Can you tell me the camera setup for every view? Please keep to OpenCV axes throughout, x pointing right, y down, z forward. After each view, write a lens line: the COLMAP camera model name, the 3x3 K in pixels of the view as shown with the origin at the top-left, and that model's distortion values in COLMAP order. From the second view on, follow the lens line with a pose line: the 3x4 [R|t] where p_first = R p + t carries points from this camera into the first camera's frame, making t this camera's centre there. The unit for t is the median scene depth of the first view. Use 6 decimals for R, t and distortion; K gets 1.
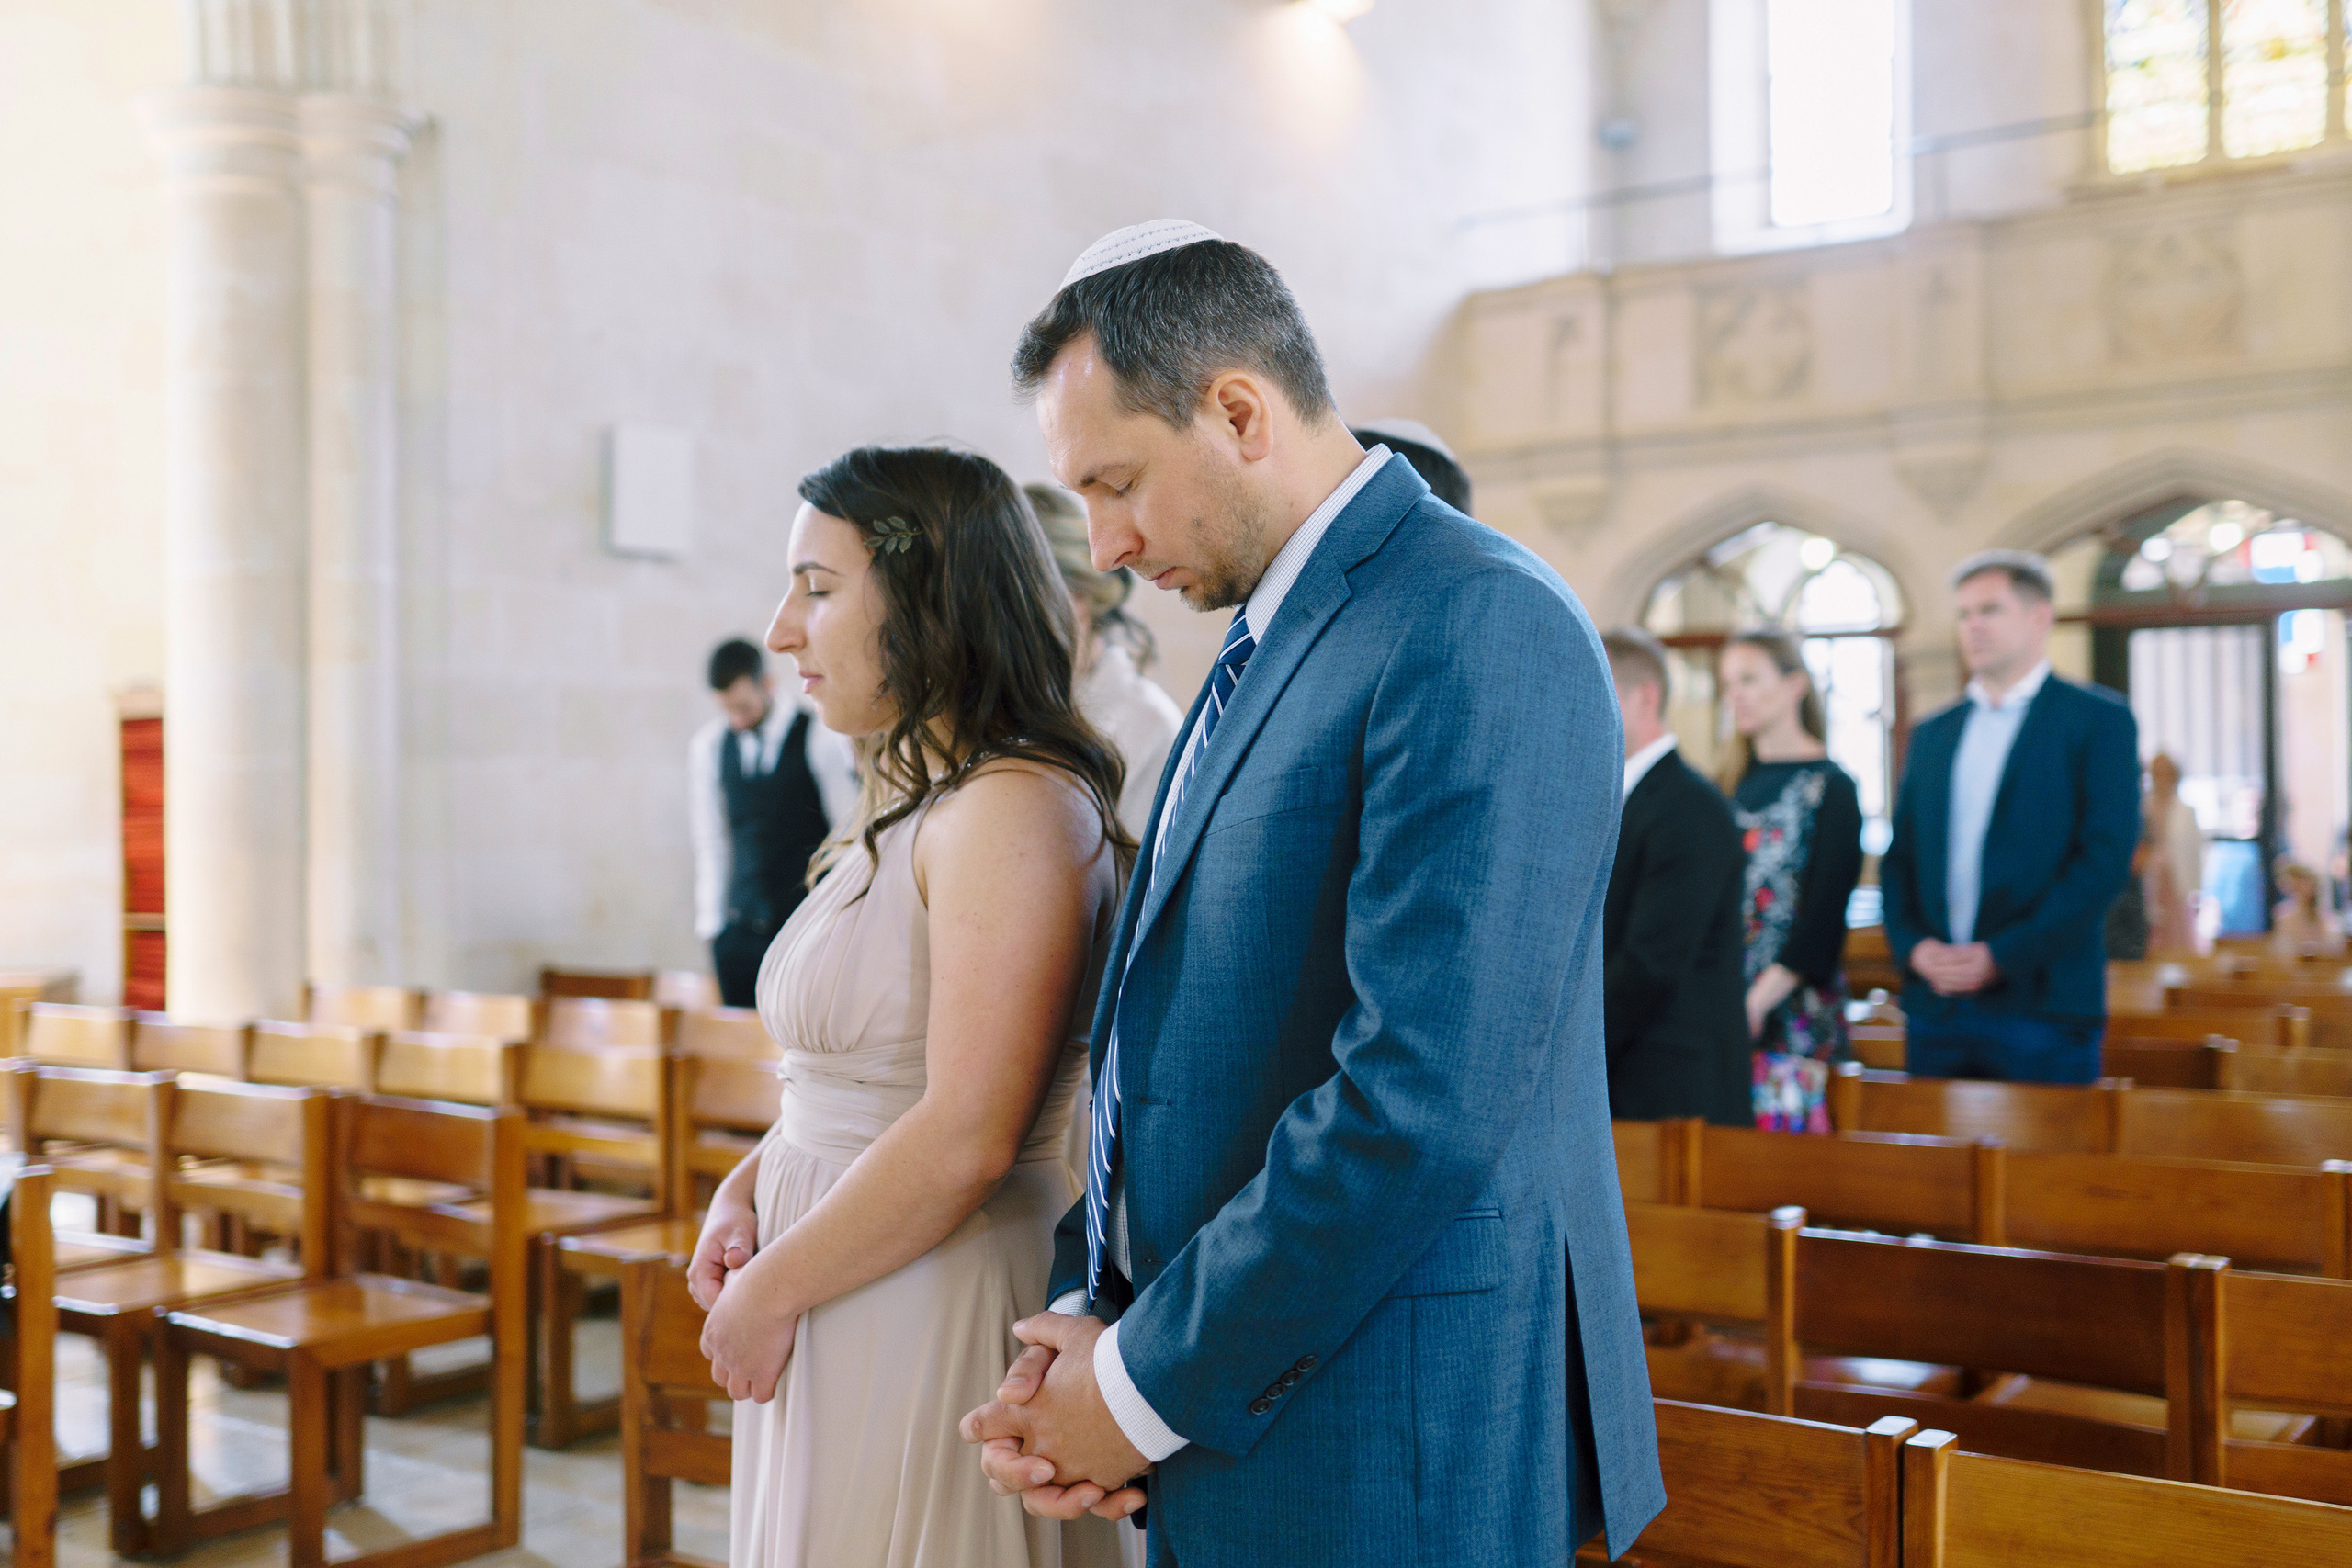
lens RADIAL K [[2512.3, 0, 1176.0], [0, 2512.3, 784.0], [0, 0, 1]] dist [0.004140, -0.019883]
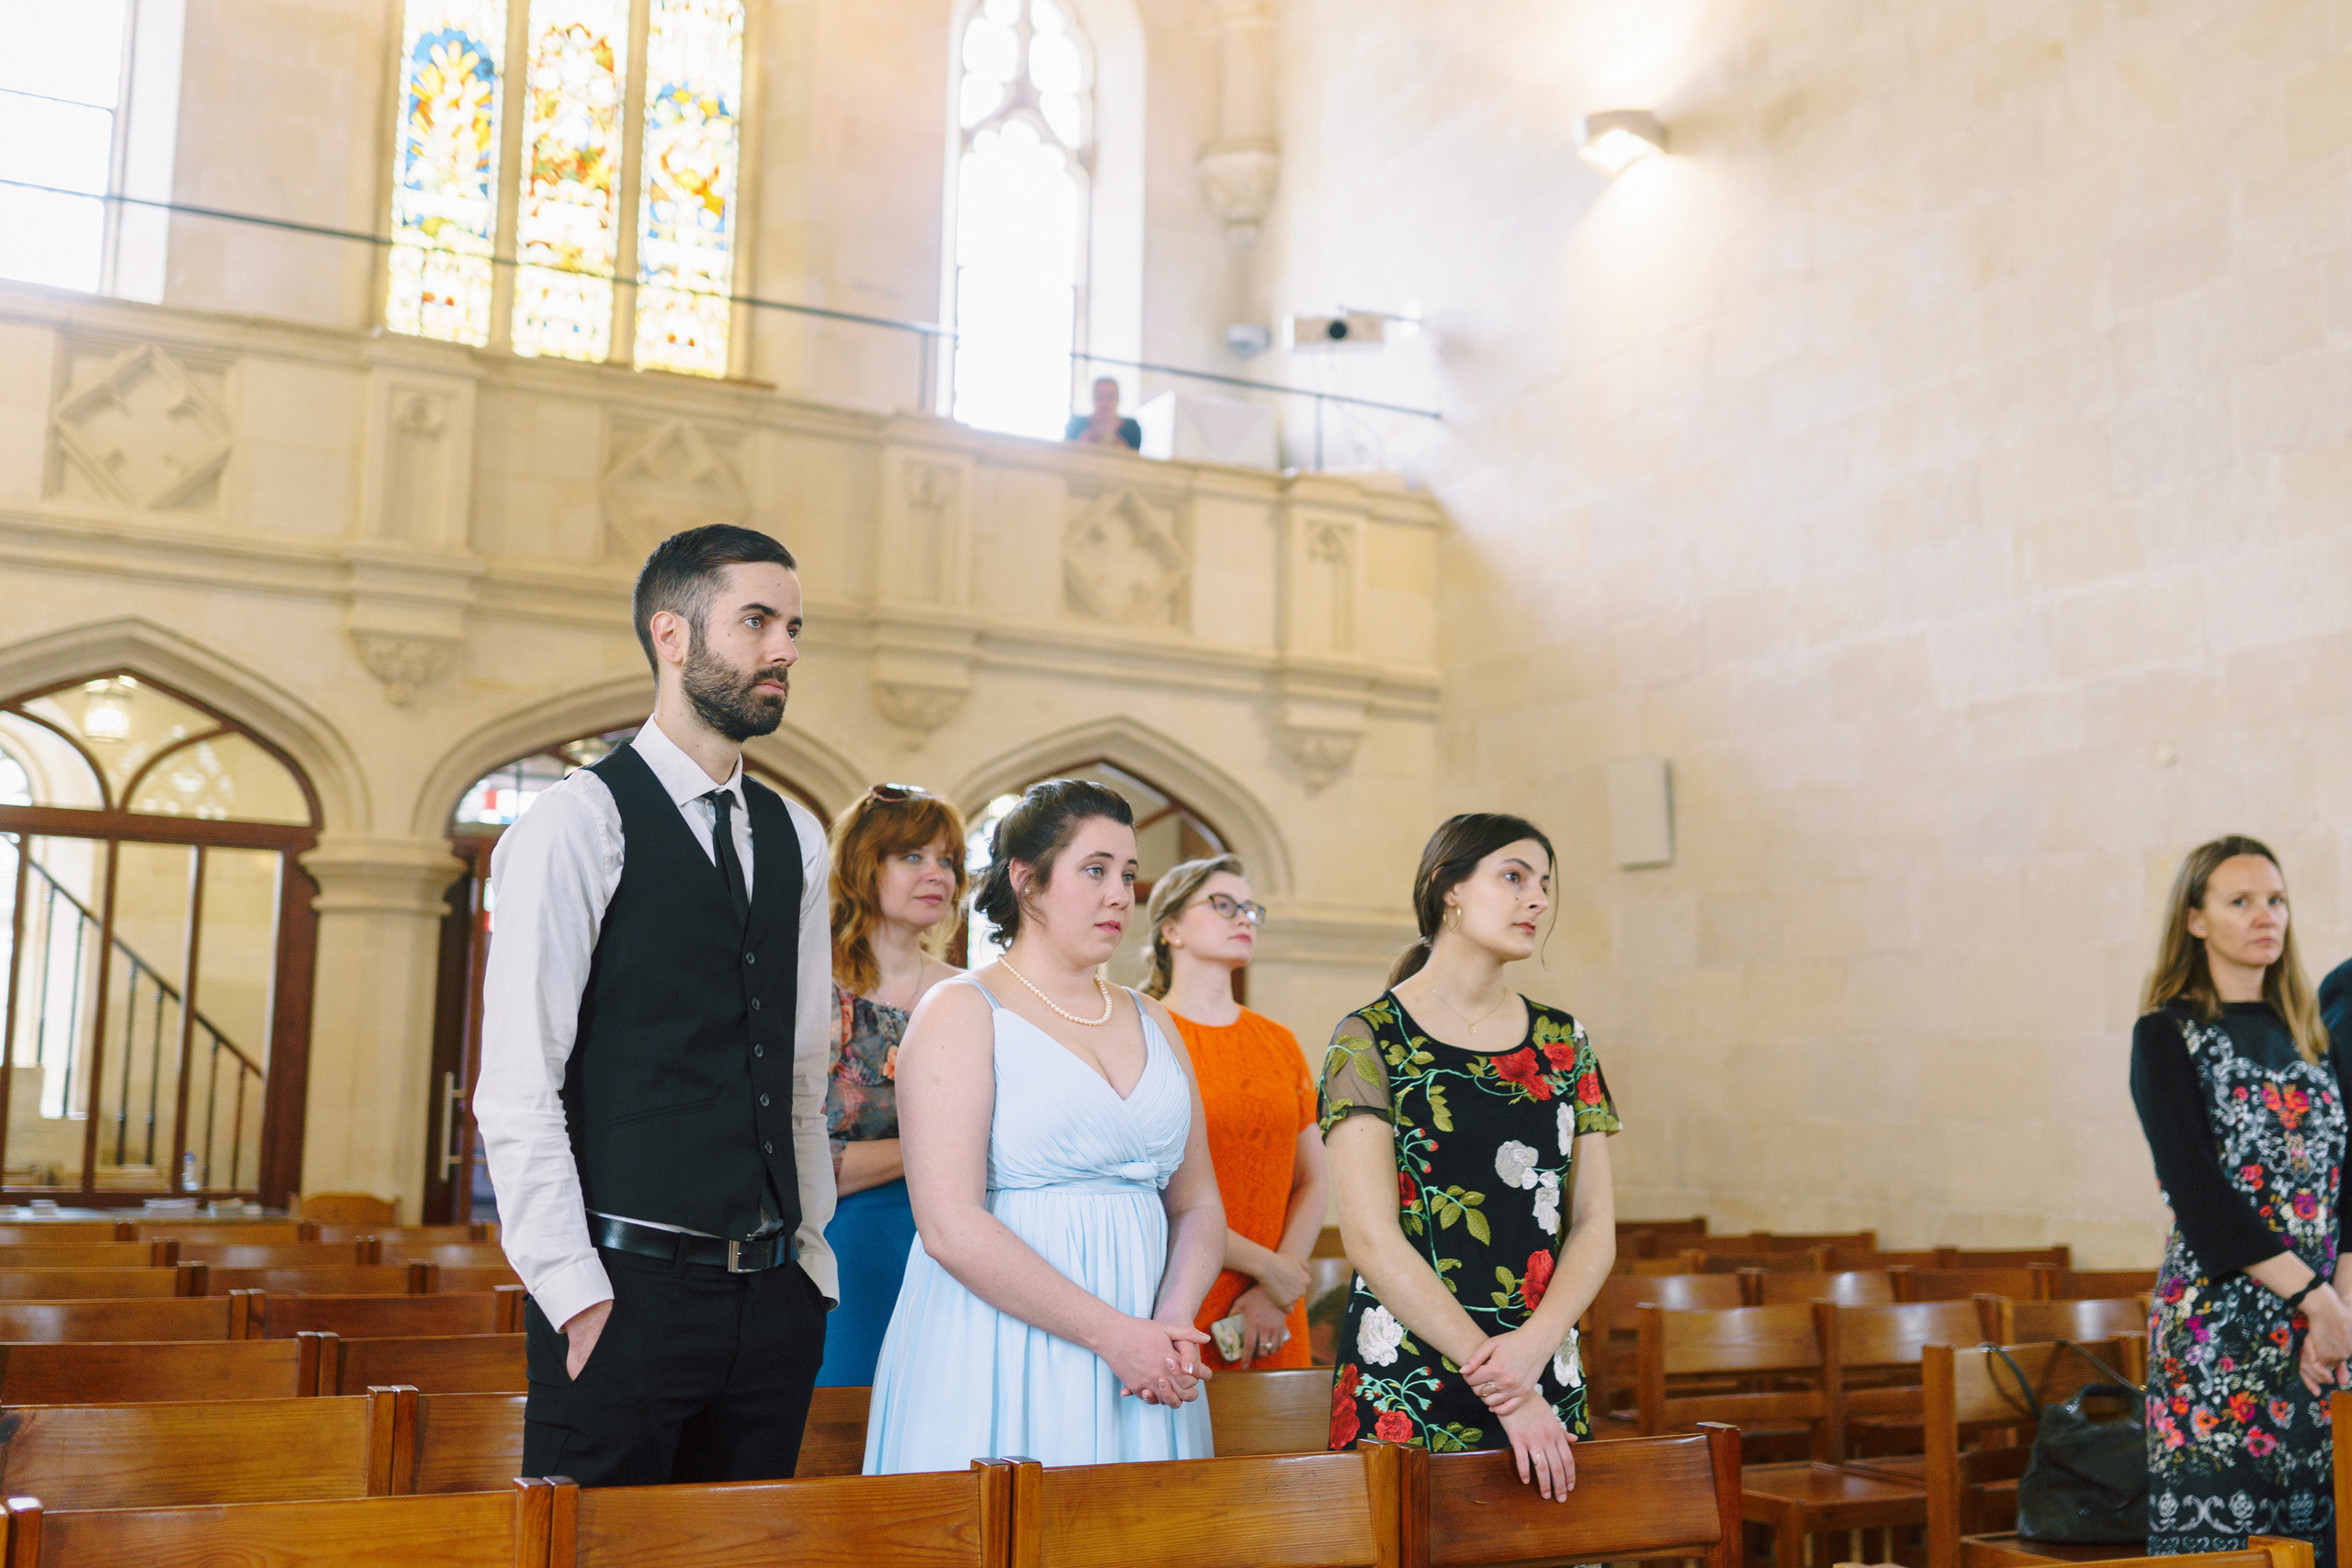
lens RADIAL K [[2512.3, 0, 1176.0], [0, 2512.3, 784.0], [0, 0, 1]] dist [0.004140, -0.019883]
pose [[0.460954, 0.130208, 0.877820, -0.279029], [-0.034895, 0.991072, -0.128682, 0.013579], [-0.886738, 0.028685, 0.461382, 0.417049]]
